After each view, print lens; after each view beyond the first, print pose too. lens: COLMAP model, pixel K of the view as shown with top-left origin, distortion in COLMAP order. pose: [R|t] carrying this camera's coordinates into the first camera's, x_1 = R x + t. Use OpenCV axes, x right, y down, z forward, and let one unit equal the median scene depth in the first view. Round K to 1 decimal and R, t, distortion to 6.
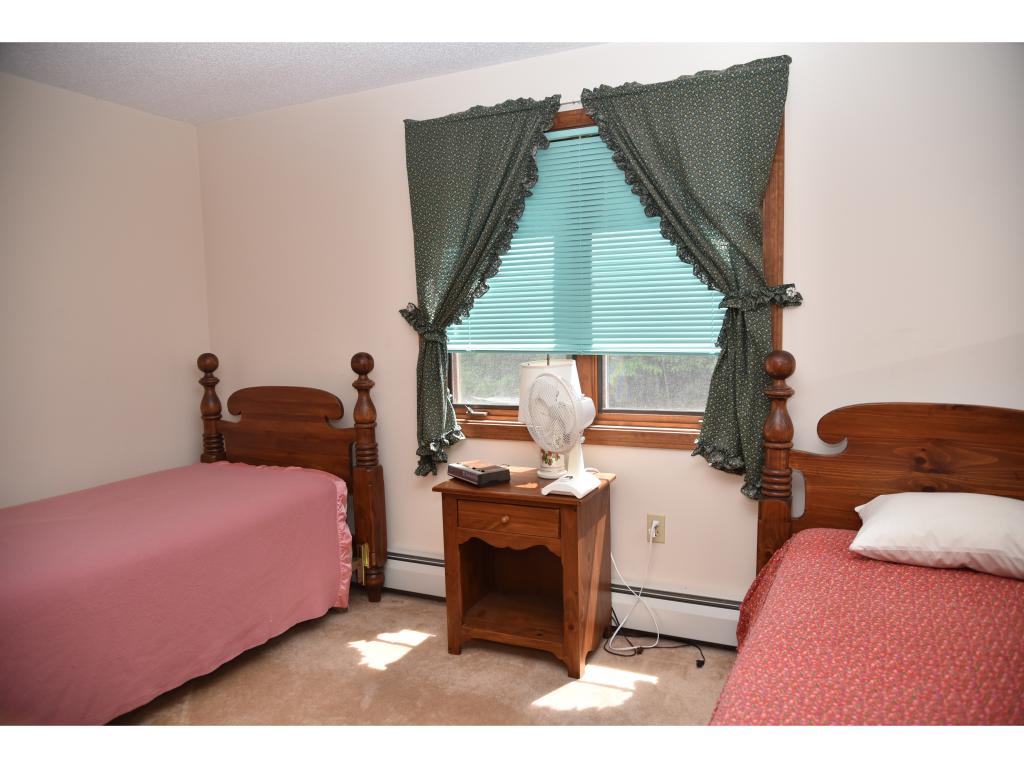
lens RADIAL K [[716.9, 0, 512.0], [0, 716.9, 384.0], [0, 0, 1]] dist [-0.007450, 0.002183]
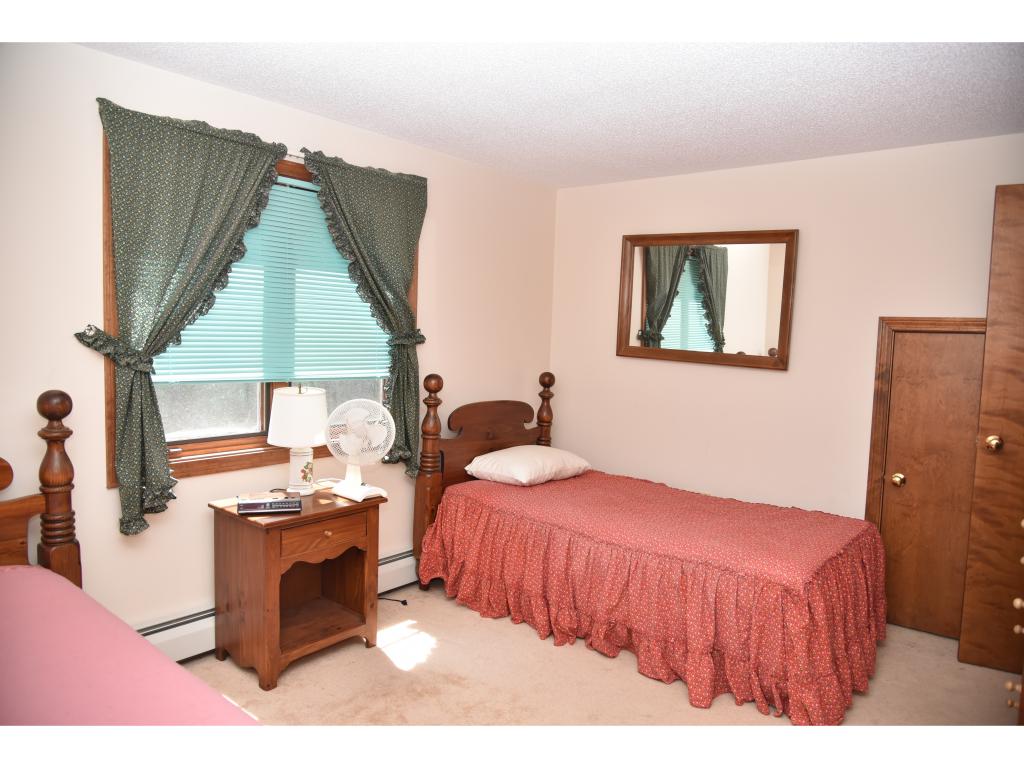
lens RADIAL K [[757.8, 0, 512.7], [0, 757.8, 393.1], [0, 0, 1]] dist [-0.002554, 0.000753]
pose [[0.204589, -0.037973, 0.978111, -0.998628], [0.082895, 0.996330, 0.021341, -0.021453], [-0.975332, 0.076714, 0.206986, 0.446451]]
